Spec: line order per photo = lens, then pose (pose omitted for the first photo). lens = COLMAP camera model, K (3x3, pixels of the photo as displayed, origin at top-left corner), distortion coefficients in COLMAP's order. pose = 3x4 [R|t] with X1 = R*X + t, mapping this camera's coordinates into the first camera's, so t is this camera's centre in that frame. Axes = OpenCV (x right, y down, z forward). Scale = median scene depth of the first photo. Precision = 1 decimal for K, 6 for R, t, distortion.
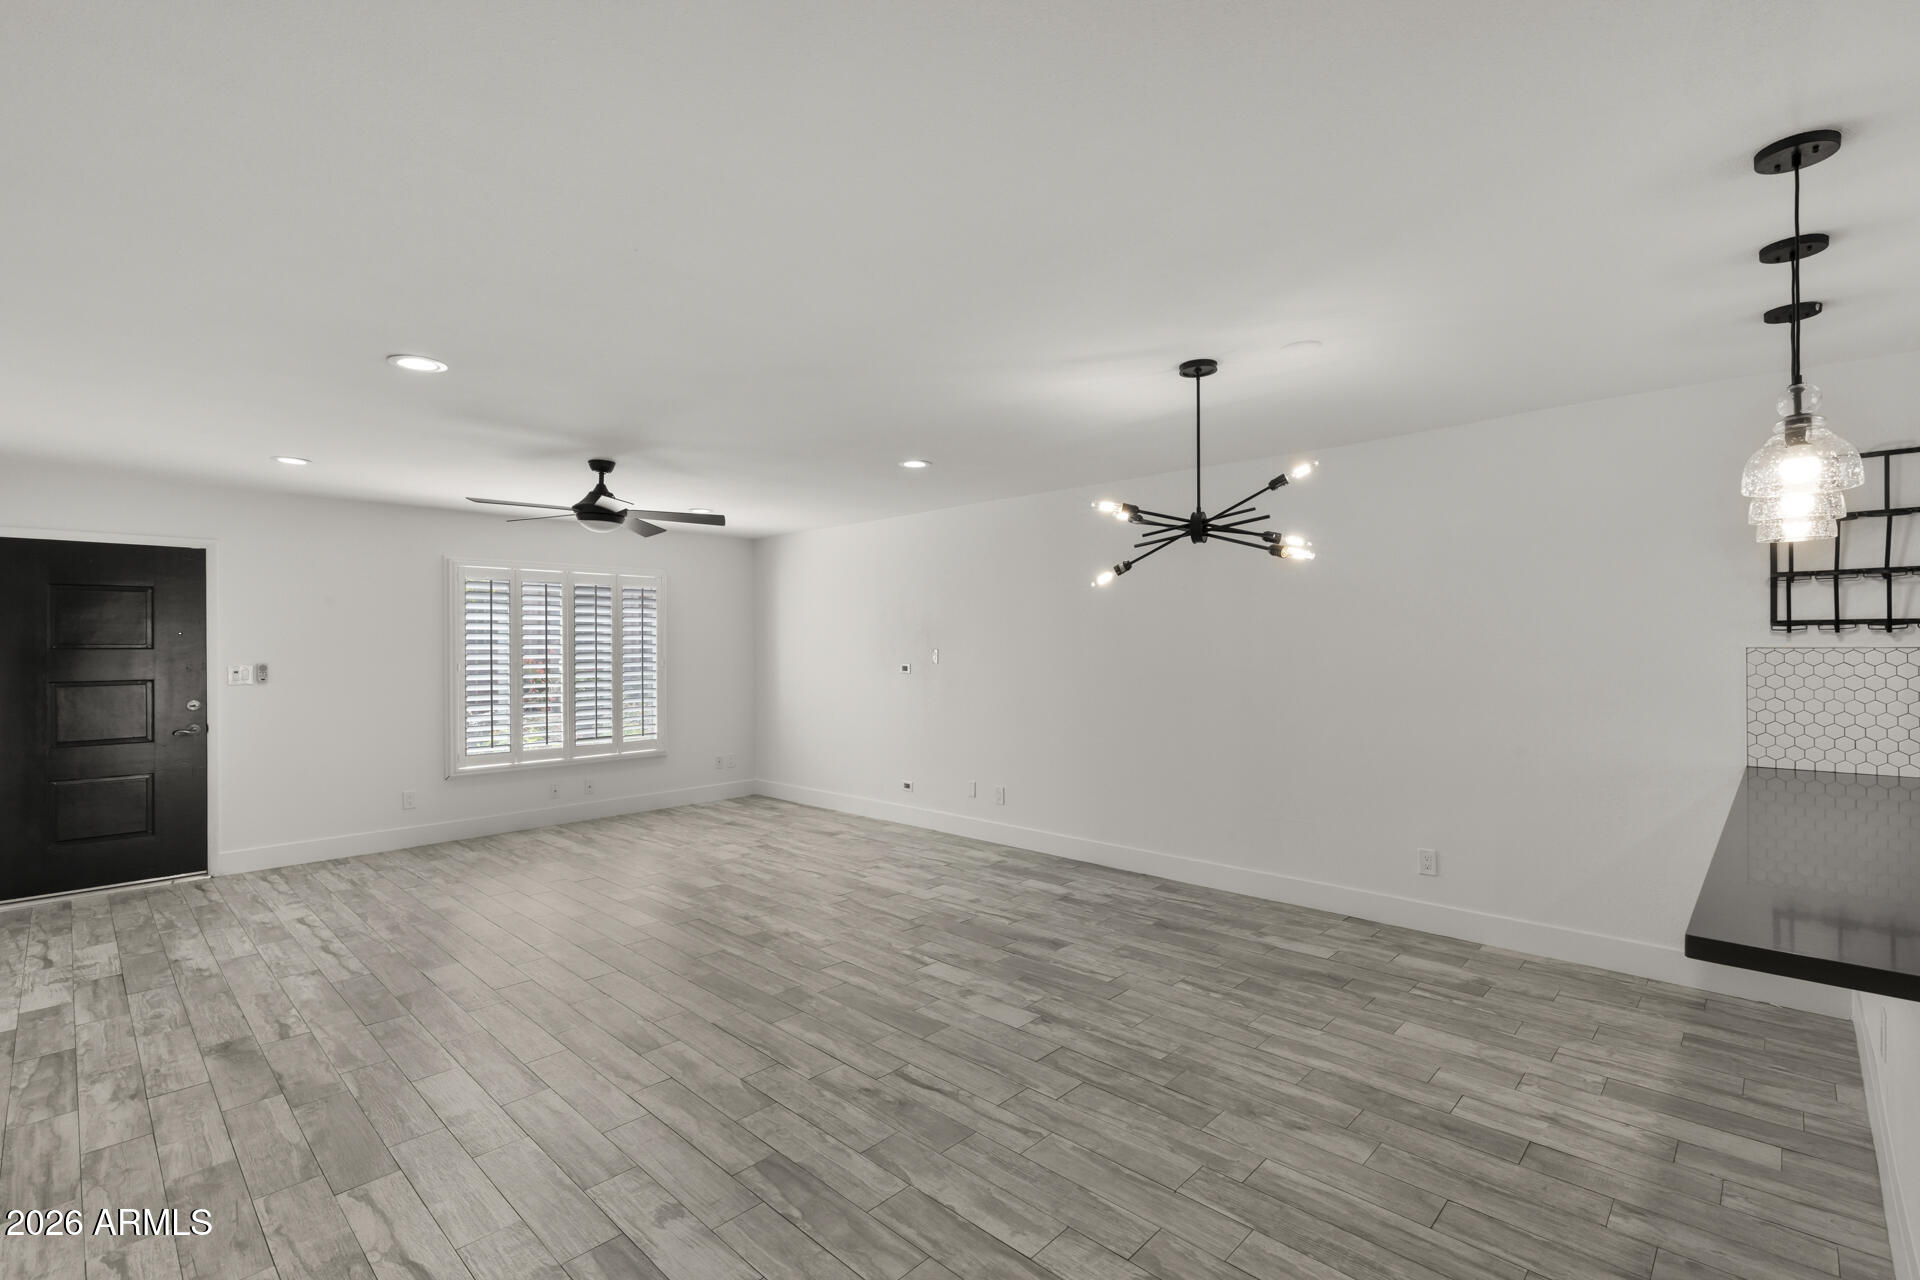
lens RADIAL K [[867.4, 0, 941.0], [0, 867.4, 640.8], [0, 0, 1]] dist [0.007682, -0.000529]
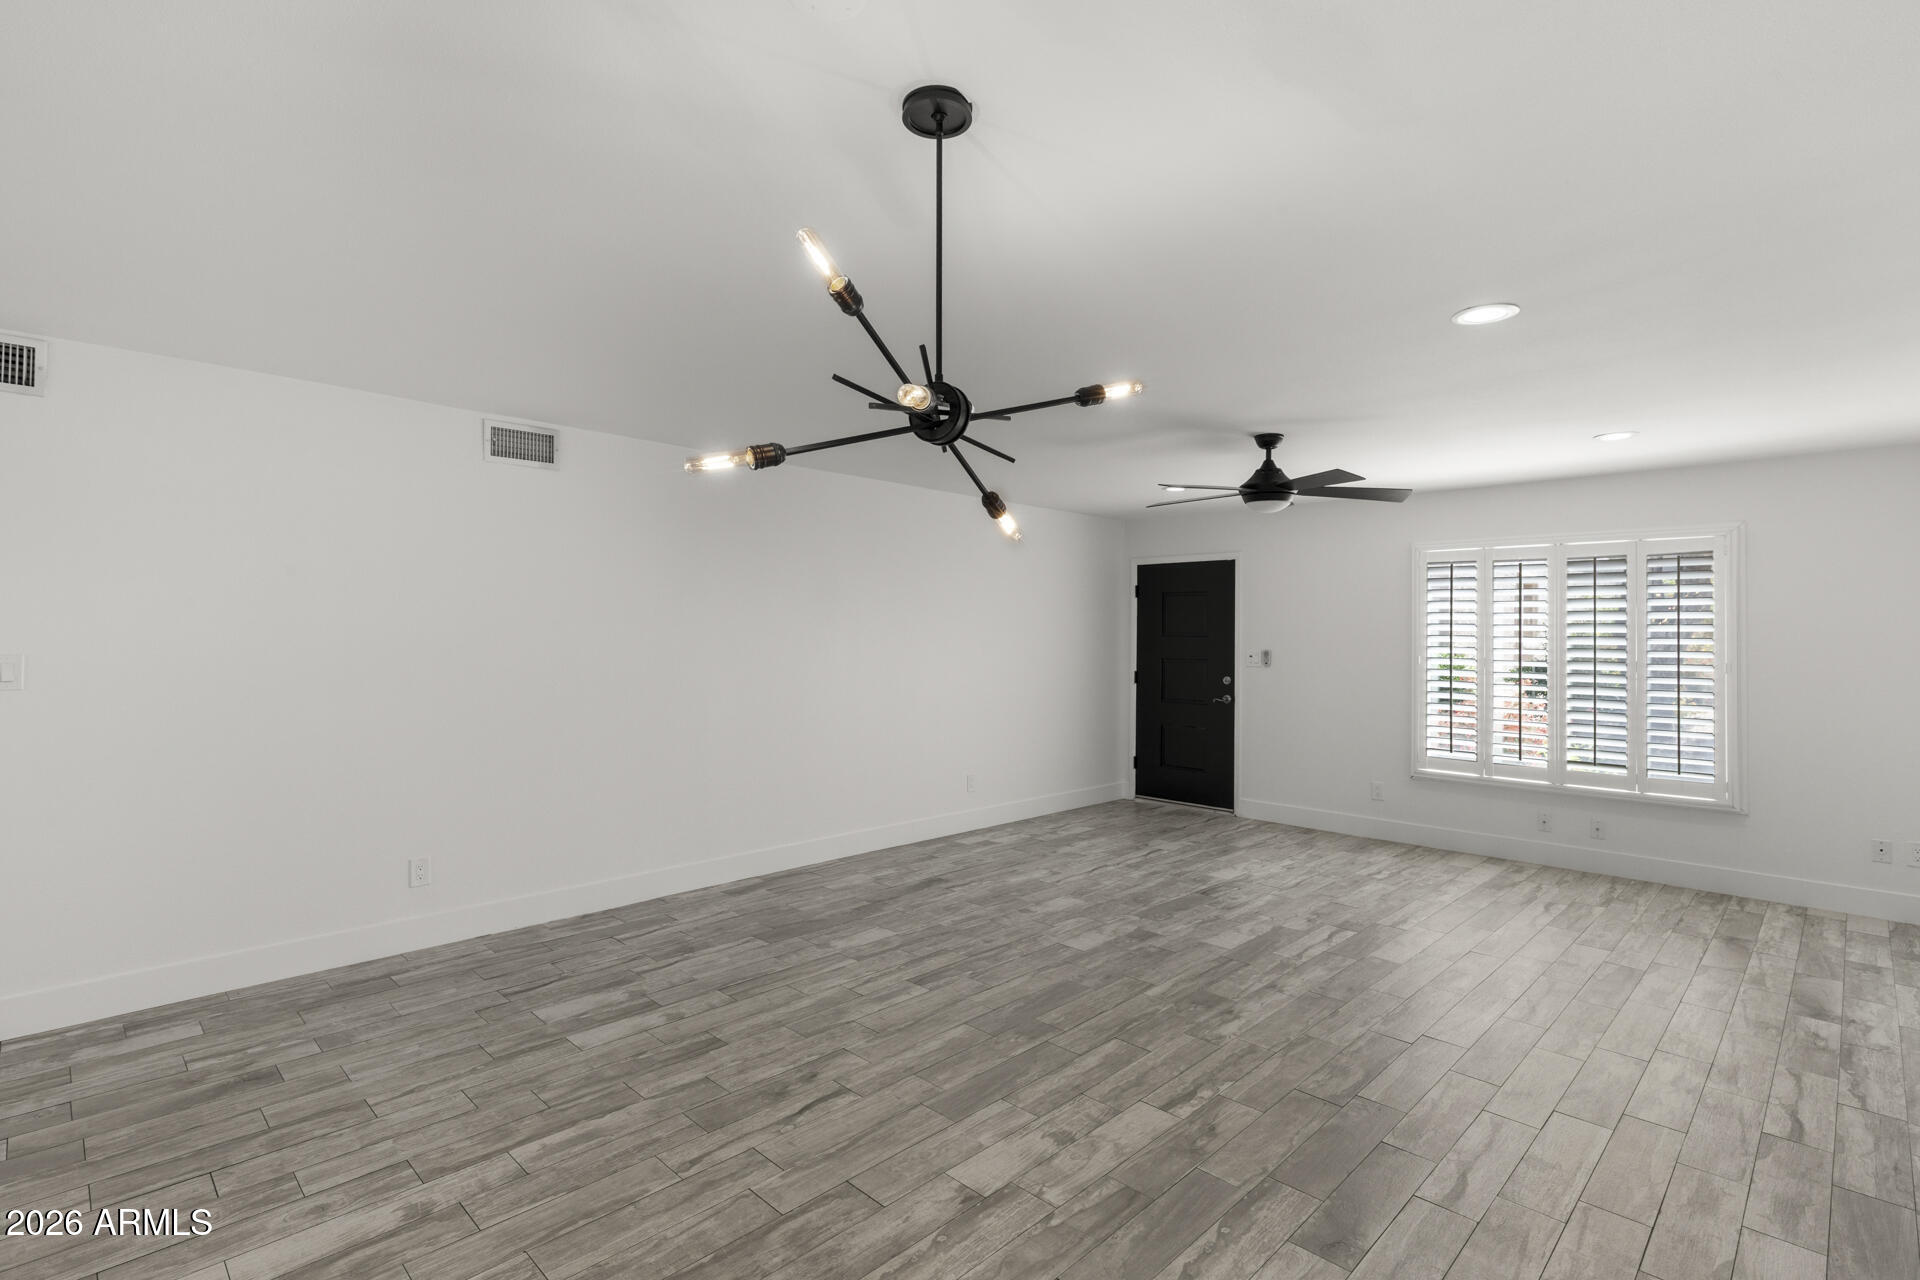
lens RADIAL K [[897.5, 0, 953.1], [0, 897.5, 633.5], [0, 0, 1]] dist [0.002932, 0.000490]
pose [[-0.002893, 0.005868, -0.999979, 0.740030], [-0.004007, 0.999975, 0.005879, -0.004460], [0.999988, 0.004024, -0.002870, 0.898686]]
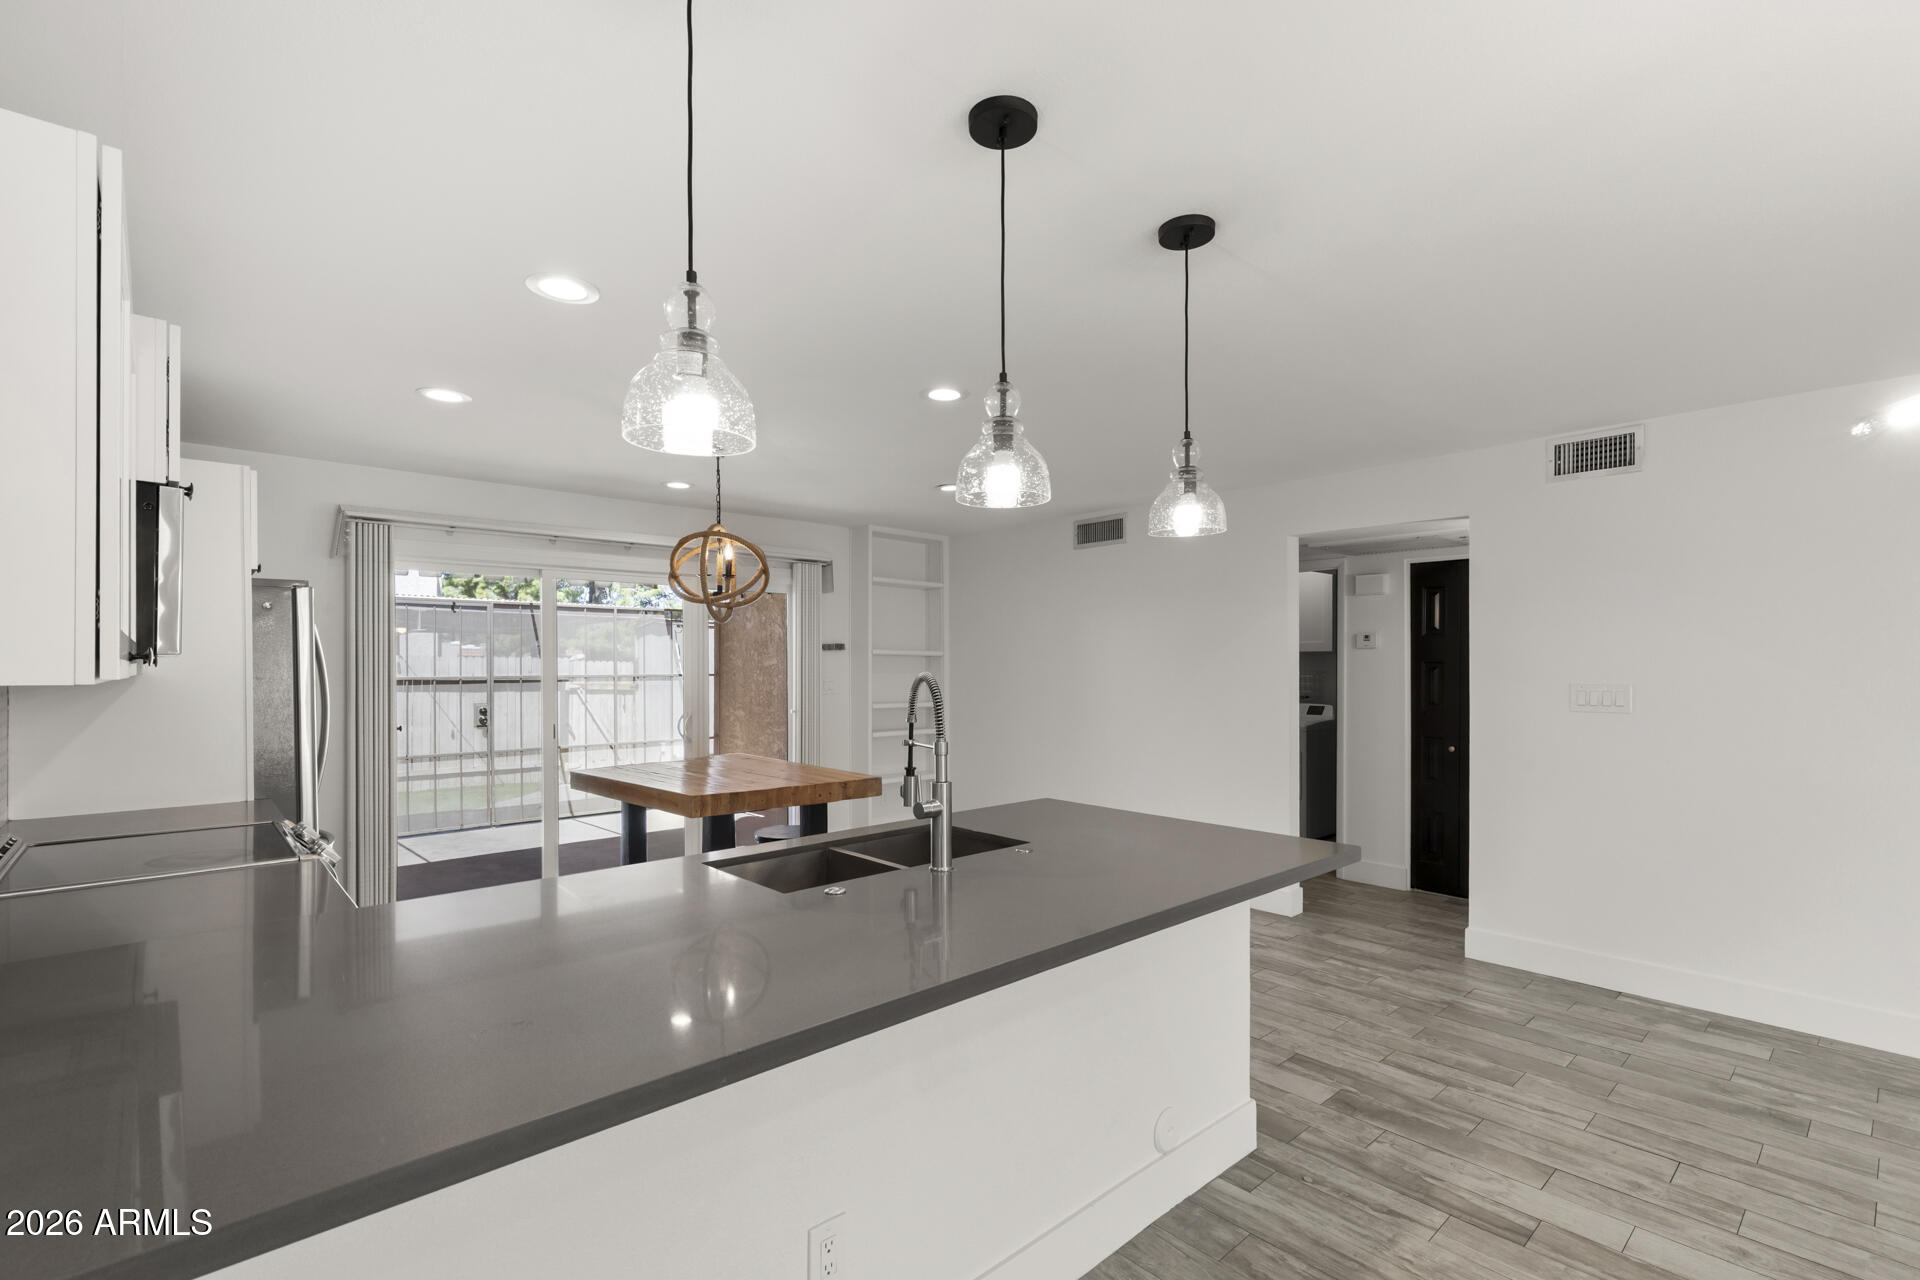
lens RADIAL K [[867.4, 0, 961.1], [0, 867.4, 671.9], [0, 0, 1]] dist [0.007682, -0.000529]
pose [[-0.998906, 0.008316, 0.046020, 0.616726], [0.008468, 0.999959, 0.003113, 0.000506], [-0.045992, 0.003500, -0.998936, 1.074214]]
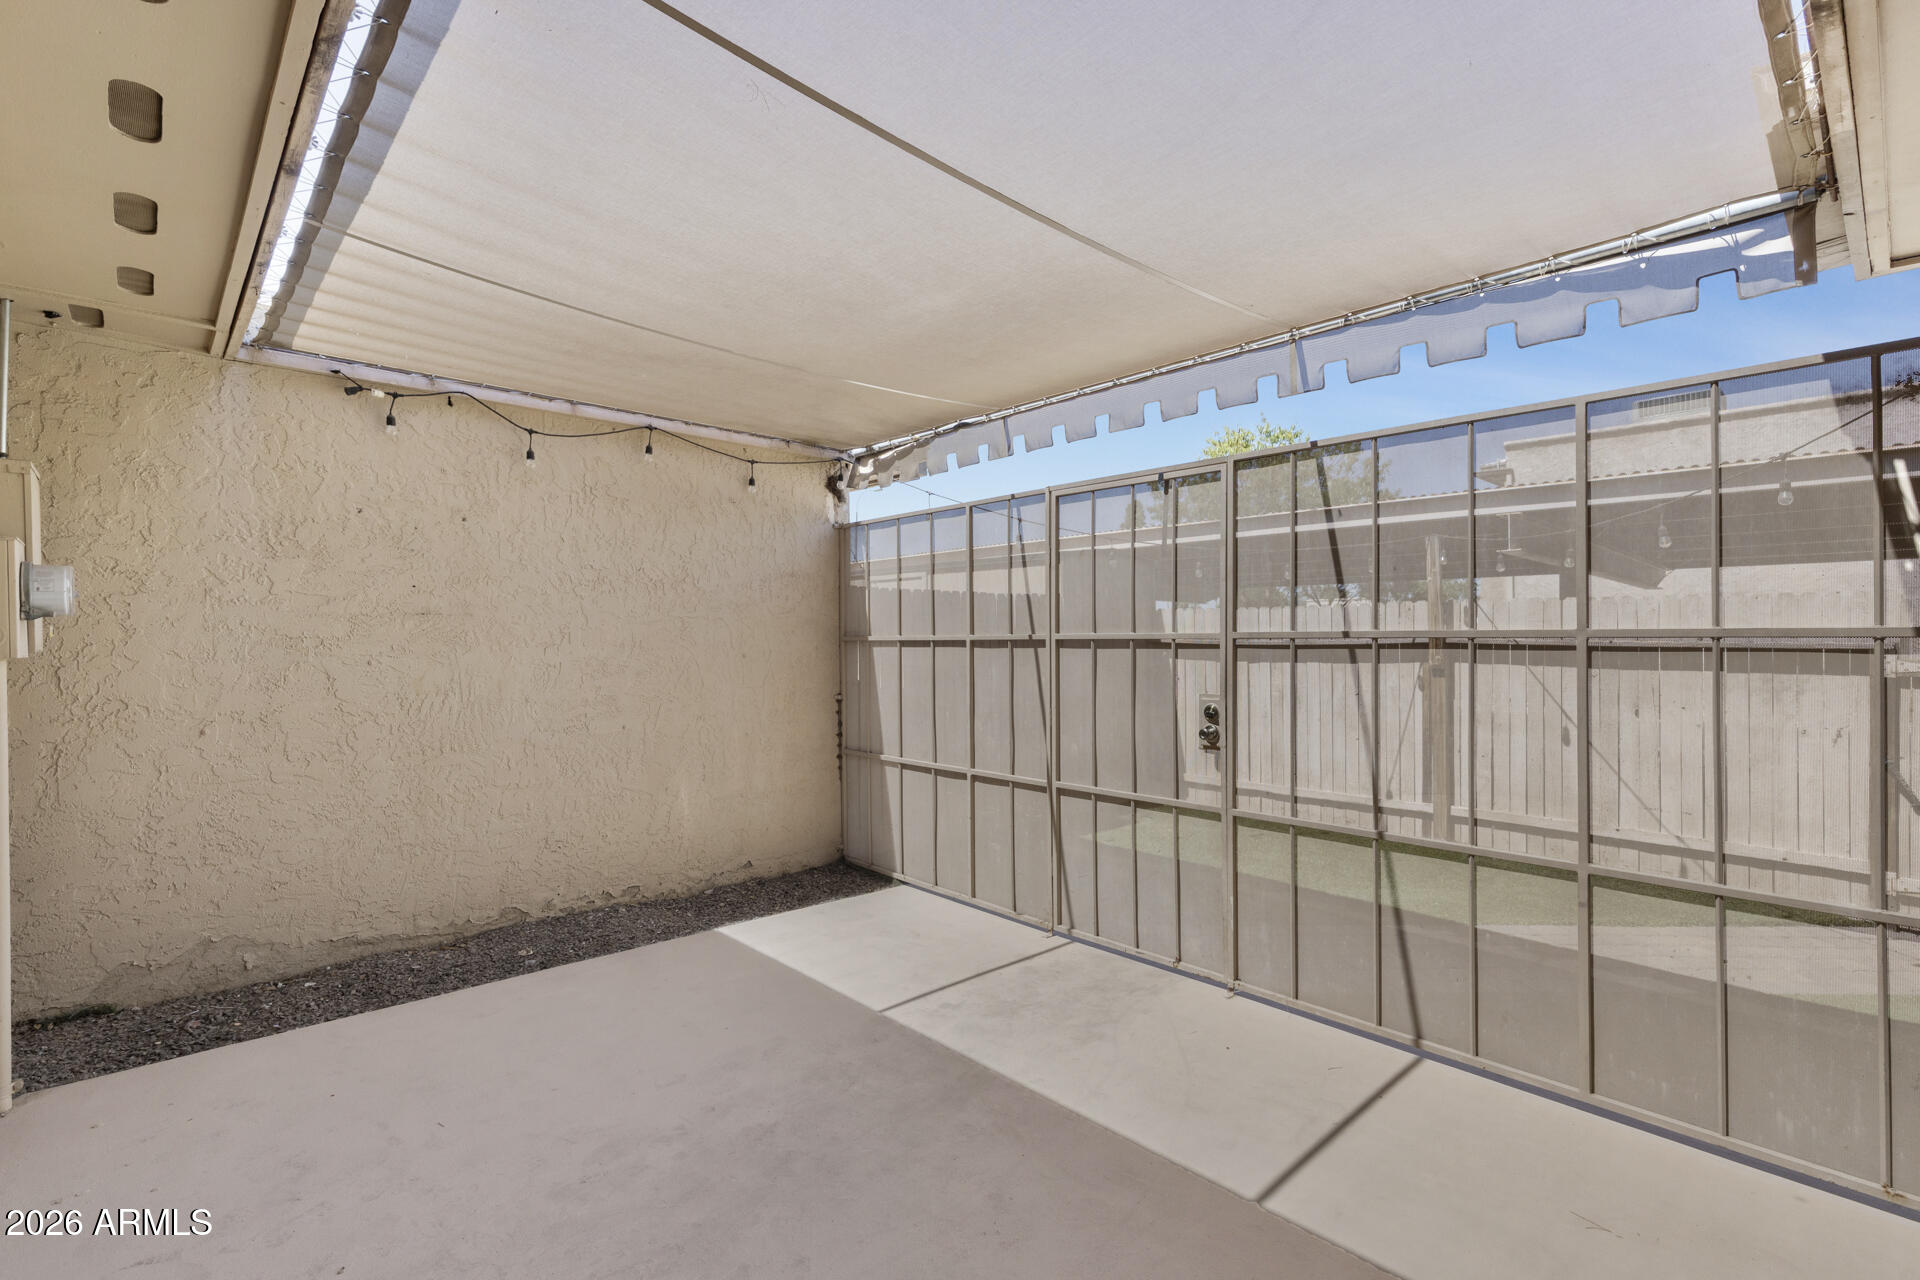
lens RADIAL K [[867.4, 0, 939.7], [0, 867.4, 626.2], [0, 0, 1]] dist [0.007682, -0.000529]
pose [[0.042148, 0.016268, 0.998979, 0.978147], [0.002264, 0.999863, -0.016378, 0.016852], [-0.999109, 0.002952, 0.042105, -0.885571]]
